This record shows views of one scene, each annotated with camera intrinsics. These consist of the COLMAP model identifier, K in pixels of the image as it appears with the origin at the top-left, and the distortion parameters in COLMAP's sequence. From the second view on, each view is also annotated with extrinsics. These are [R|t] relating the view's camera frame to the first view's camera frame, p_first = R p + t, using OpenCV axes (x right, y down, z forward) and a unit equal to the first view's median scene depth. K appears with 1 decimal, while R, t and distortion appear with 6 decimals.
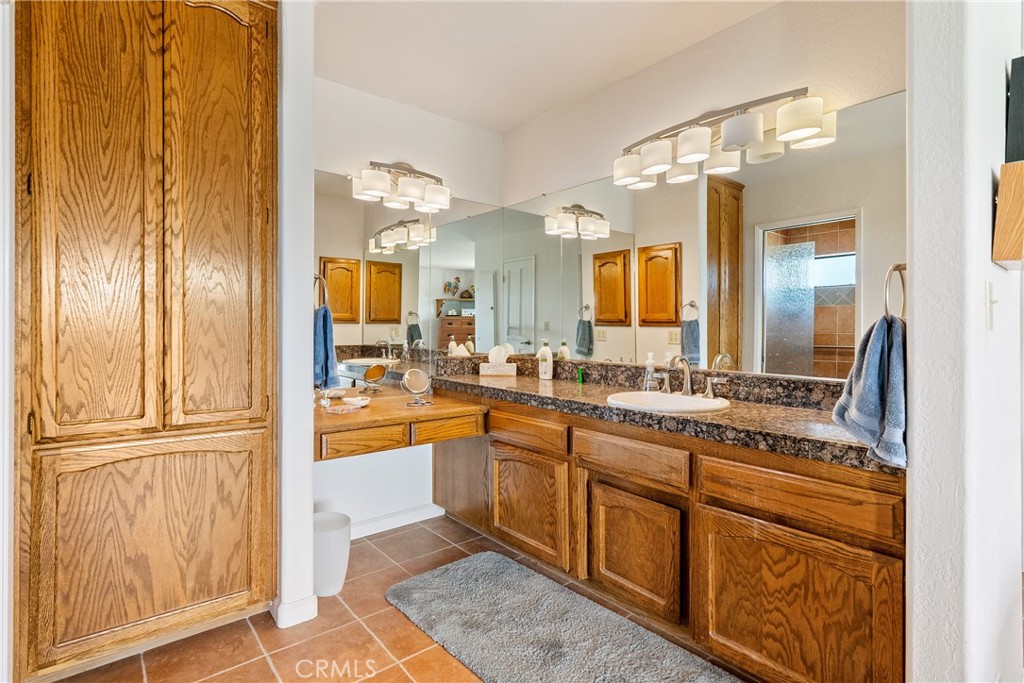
lens RADIAL K [[490.2, 0, 513.2], [0, 490.2, 336.4], [0, 0, 1]] dist [-0.001427, -0.000303]
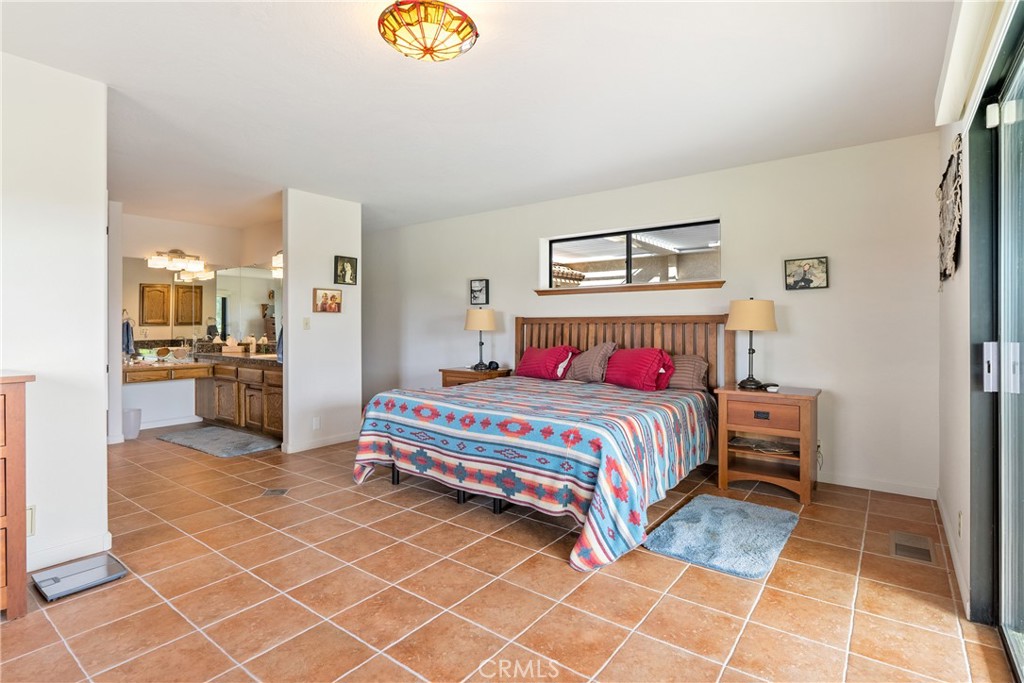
lens RADIAL K [[490.2, 0, 510.1], [0, 490.2, 325.9], [0, 0, 1]] dist [-0.001427, -0.000303]
pose [[0.973180, -0.004861, 0.229994, 0.392831], [0.008335, 0.999865, -0.014136, 0.005918], [-0.229894, 0.015674, 0.973089, -0.785139]]
